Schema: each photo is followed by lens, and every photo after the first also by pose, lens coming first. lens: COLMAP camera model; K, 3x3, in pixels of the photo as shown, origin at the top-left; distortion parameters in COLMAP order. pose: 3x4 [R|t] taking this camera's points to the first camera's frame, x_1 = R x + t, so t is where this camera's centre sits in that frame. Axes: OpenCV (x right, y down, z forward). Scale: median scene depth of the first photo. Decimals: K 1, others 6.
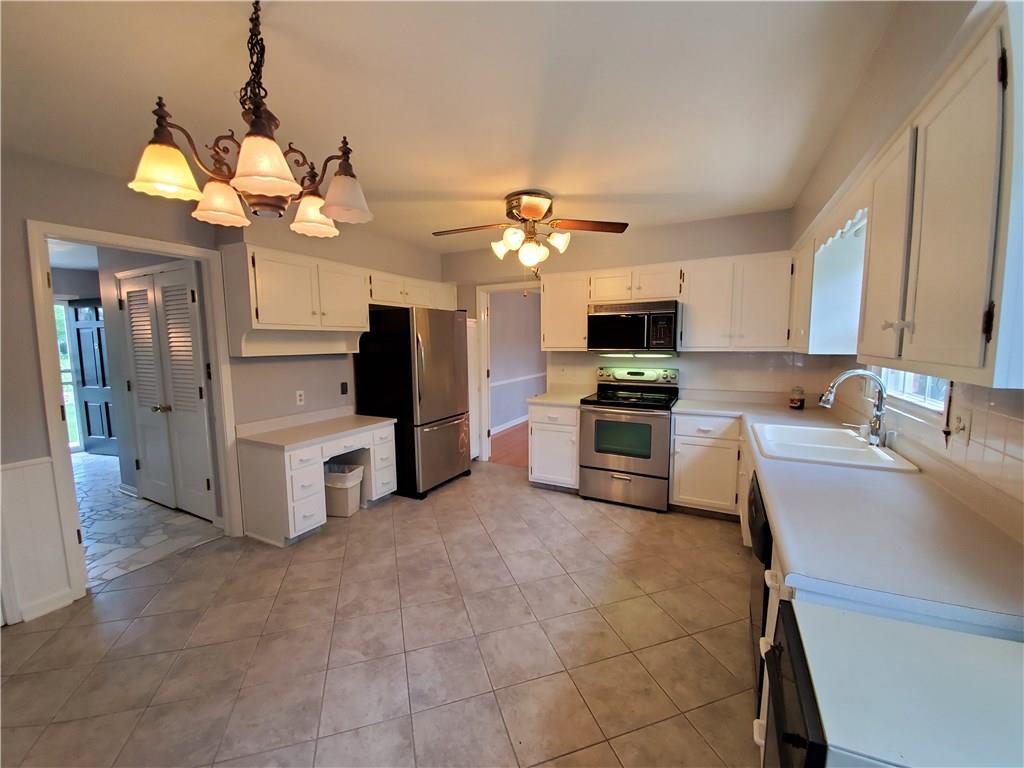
lens RADIAL K [[408.1, 0, 511.2], [0, 408.1, 380.1], [0, 0, 1]] dist [0.010794, -0.012405]
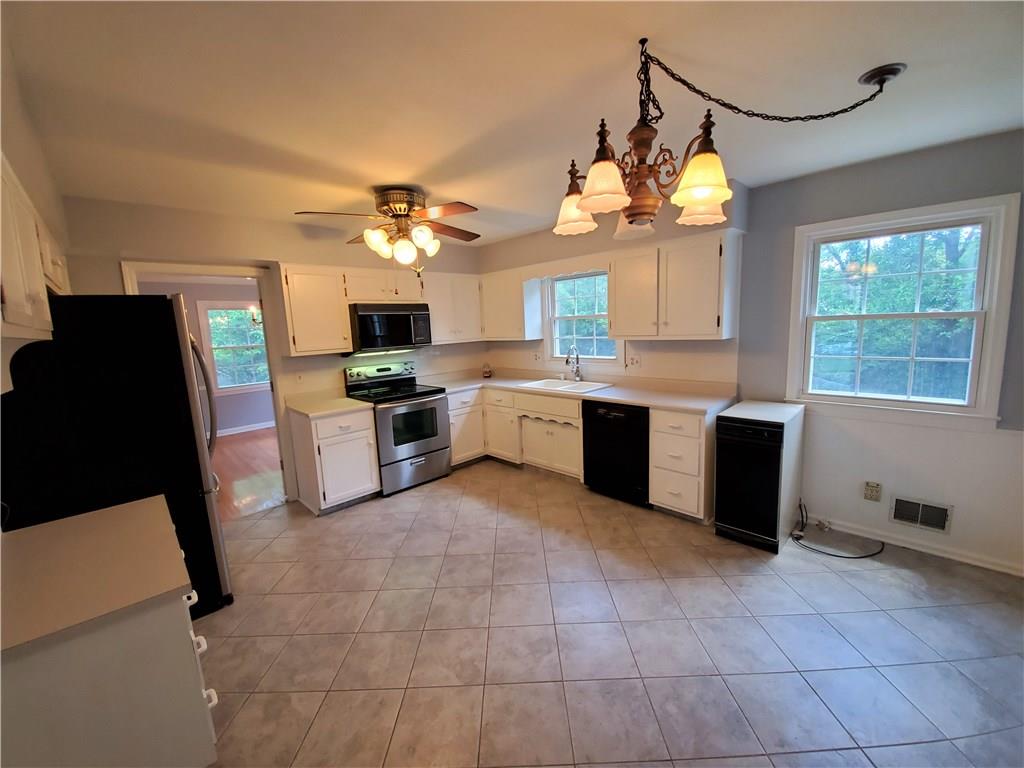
lens RADIAL K [[408.1, 0, 511.2], [0, 408.1, 380.1], [0, 0, 1]] dist [0.010794, -0.012405]
pose [[0.304718, -0.131631, 0.943303, -0.696051], [0.135034, 0.986370, 0.094020, -0.050497], [-0.942822, 0.098729, 0.318339, 0.396288]]
